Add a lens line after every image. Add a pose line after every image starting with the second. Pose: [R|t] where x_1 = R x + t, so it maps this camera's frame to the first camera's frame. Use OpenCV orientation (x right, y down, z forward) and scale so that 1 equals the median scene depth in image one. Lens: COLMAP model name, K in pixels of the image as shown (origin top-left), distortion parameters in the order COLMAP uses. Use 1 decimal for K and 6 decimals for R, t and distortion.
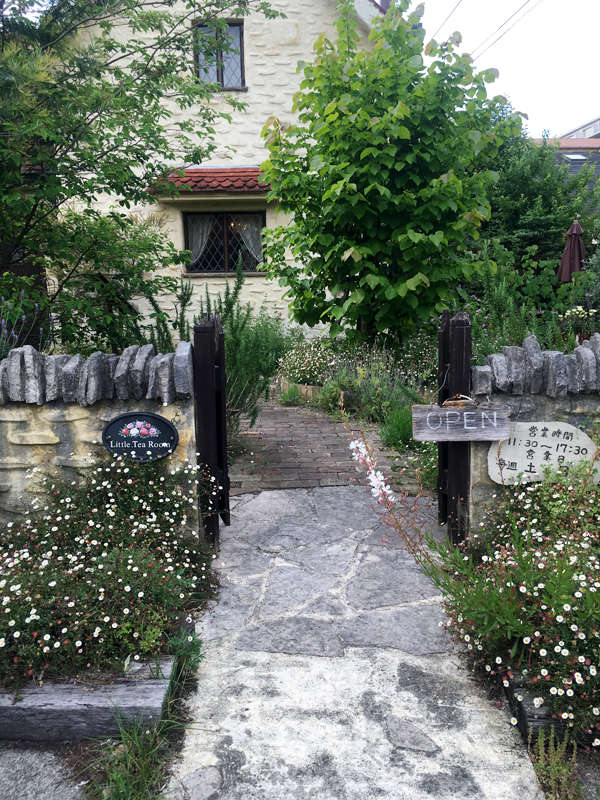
lens RADIAL K [[692.0, 0, 298.2], [0, 692.0, 401.1], [0, 0, 1]] dist [0.065986, -0.050096]
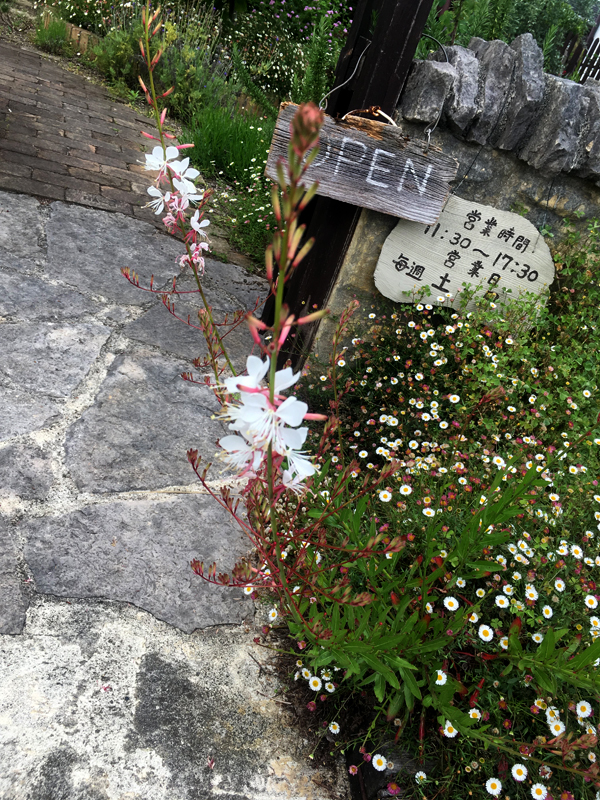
lens RADIAL K [[692.0, 0, 293.5], [0, 692.0, 401.6], [0, 0, 1]] dist [0.065986, -0.050096]
pose [[0.917700, 0.162794, 0.362389, 0.030443], [-0.291351, 0.895914, 0.335341, 0.028368], [-0.270078, -0.413324, 0.869610, 0.500492]]
